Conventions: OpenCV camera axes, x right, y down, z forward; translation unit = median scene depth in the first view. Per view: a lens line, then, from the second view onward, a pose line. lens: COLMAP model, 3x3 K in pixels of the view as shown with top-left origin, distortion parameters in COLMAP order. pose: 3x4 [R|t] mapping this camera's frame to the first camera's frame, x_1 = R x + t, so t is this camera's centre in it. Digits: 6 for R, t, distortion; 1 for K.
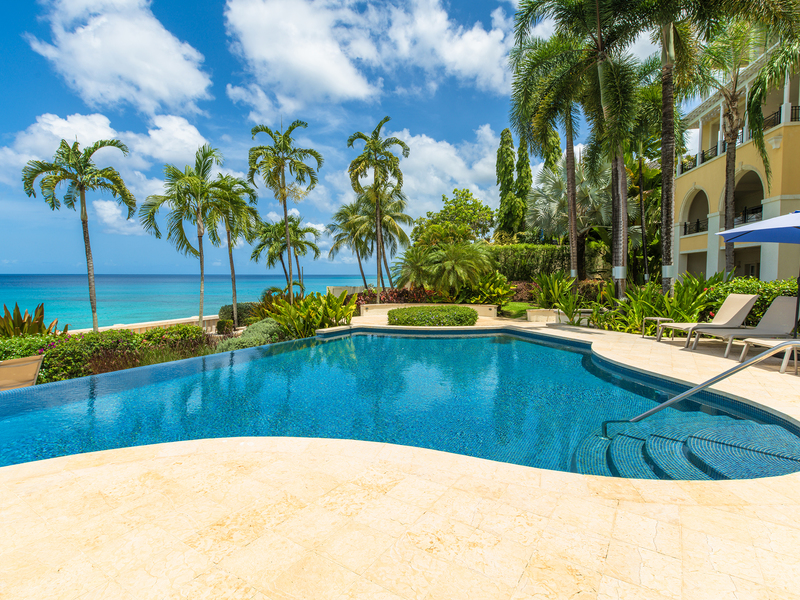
lens RADIAL K [[382.8, 0, 405.6], [0, 382.8, 297.2], [0, 0, 1]] dist [-0.001317, -0.000052]
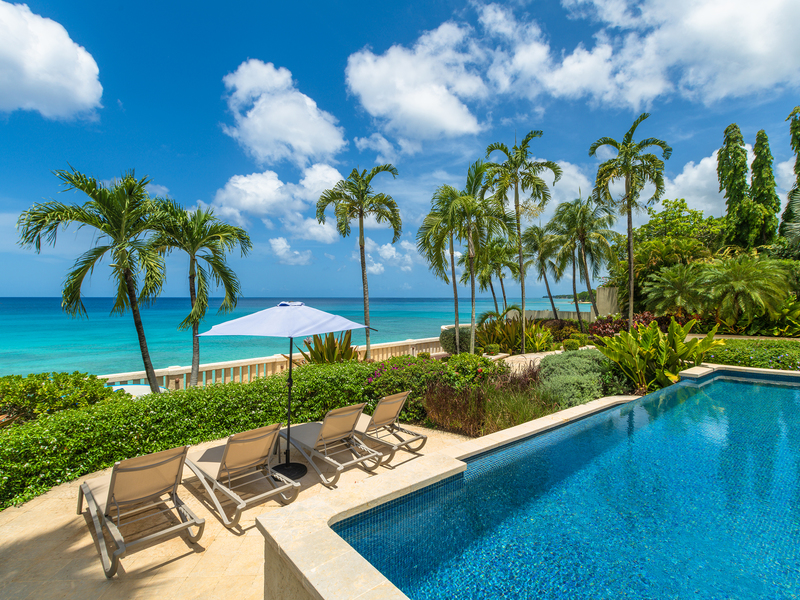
lens RADIAL K [[360.7, 0, 395.4], [0, 360.7, 302.4], [0, 0, 1]] dist [-0.010763, 0.000157]
pose [[0.953313, 0.004713, -0.301947, -0.206712], [-0.018323, 0.998939, -0.042257, -0.004747], [0.301428, 0.045817, 0.952388, 0.054118]]
